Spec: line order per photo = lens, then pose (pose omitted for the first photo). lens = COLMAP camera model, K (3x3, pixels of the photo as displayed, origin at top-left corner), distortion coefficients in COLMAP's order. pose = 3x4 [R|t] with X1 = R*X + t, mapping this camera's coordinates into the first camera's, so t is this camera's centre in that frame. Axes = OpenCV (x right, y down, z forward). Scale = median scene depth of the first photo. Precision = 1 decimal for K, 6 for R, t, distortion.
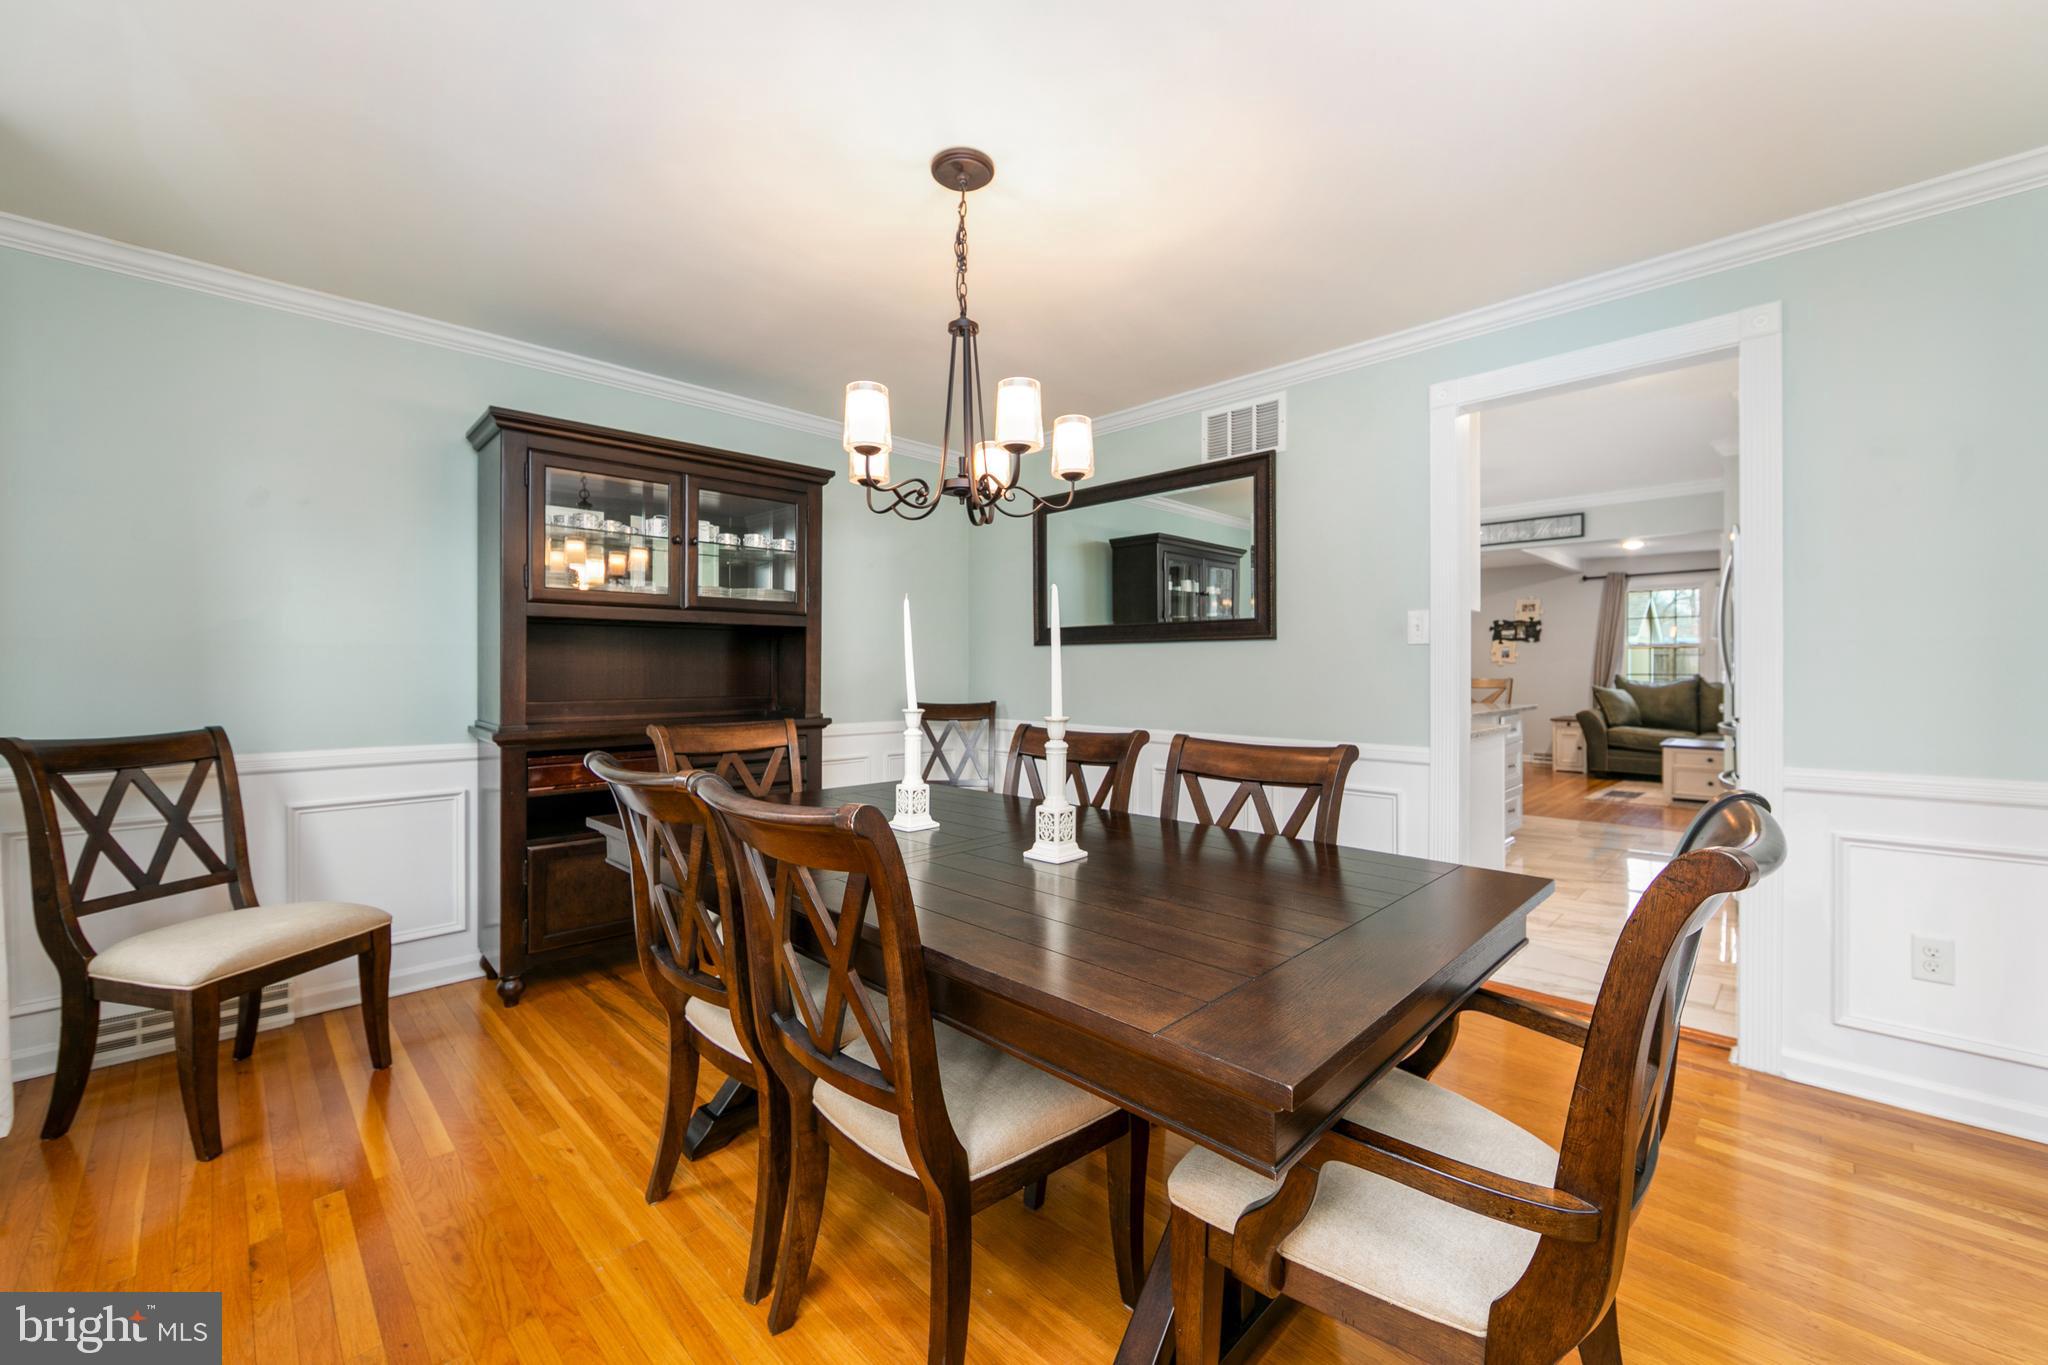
lens RADIAL K [[808.0, 0, 1023.6], [0, 808.0, 688.3], [0, 0, 1]] dist [-0.002647, 0.001118]
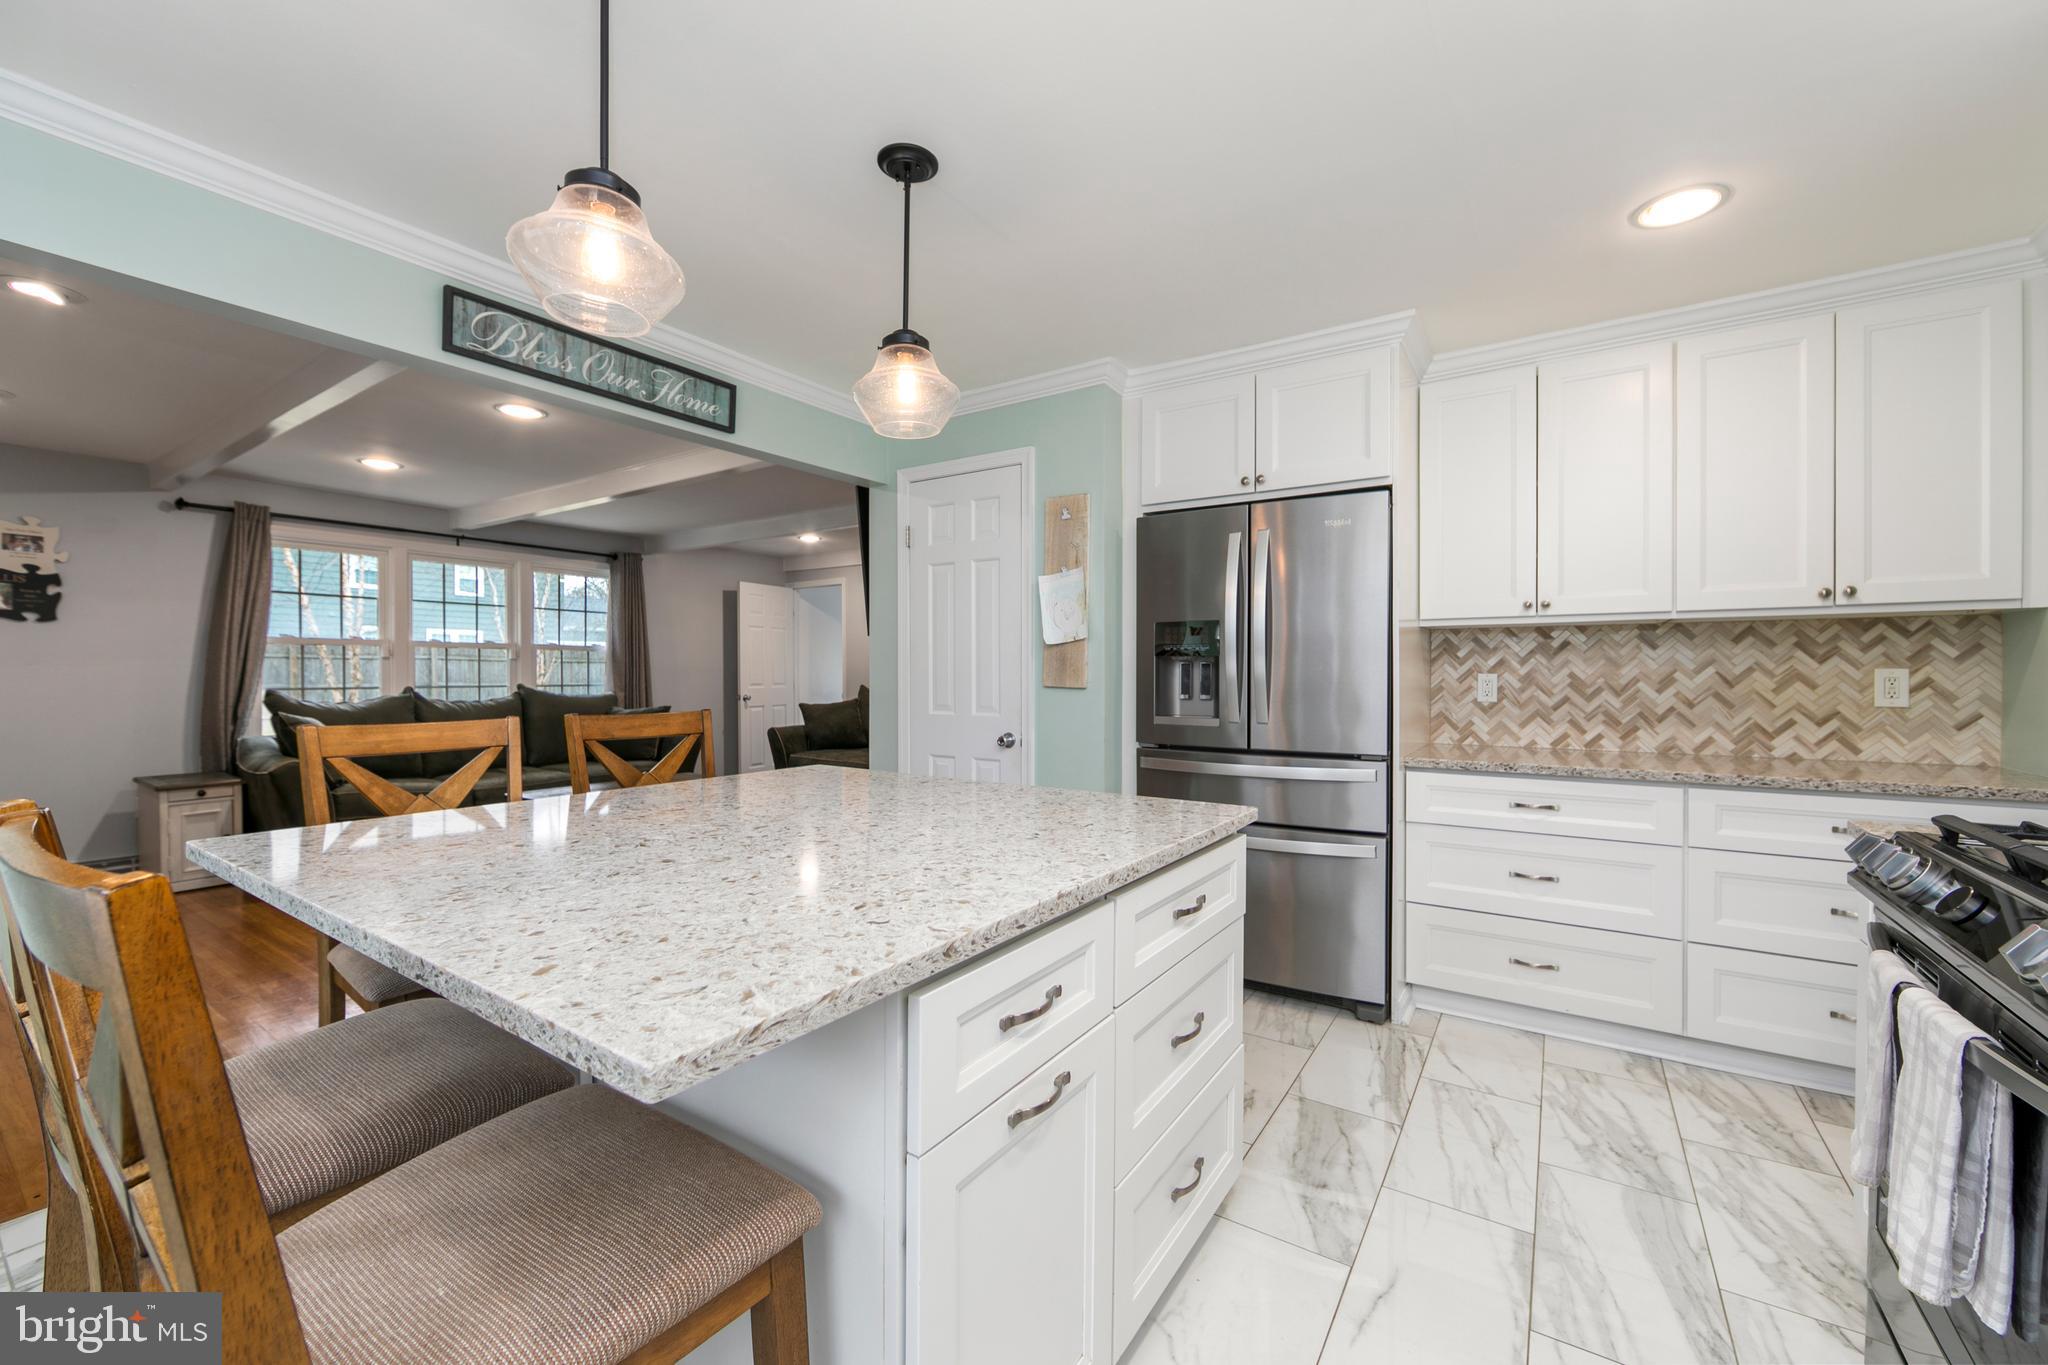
lens RADIAL K [[808.0, 0, 1016.8], [0, 808.0, 668.4], [0, 0, 1]] dist [-0.002647, 0.001118]
pose [[-0.186366, 0.002041, 0.982478, 0.105942], [0.020842, 0.999781, 0.001876, -0.023969], [-0.982259, 0.020826, -0.186368, 0.630323]]
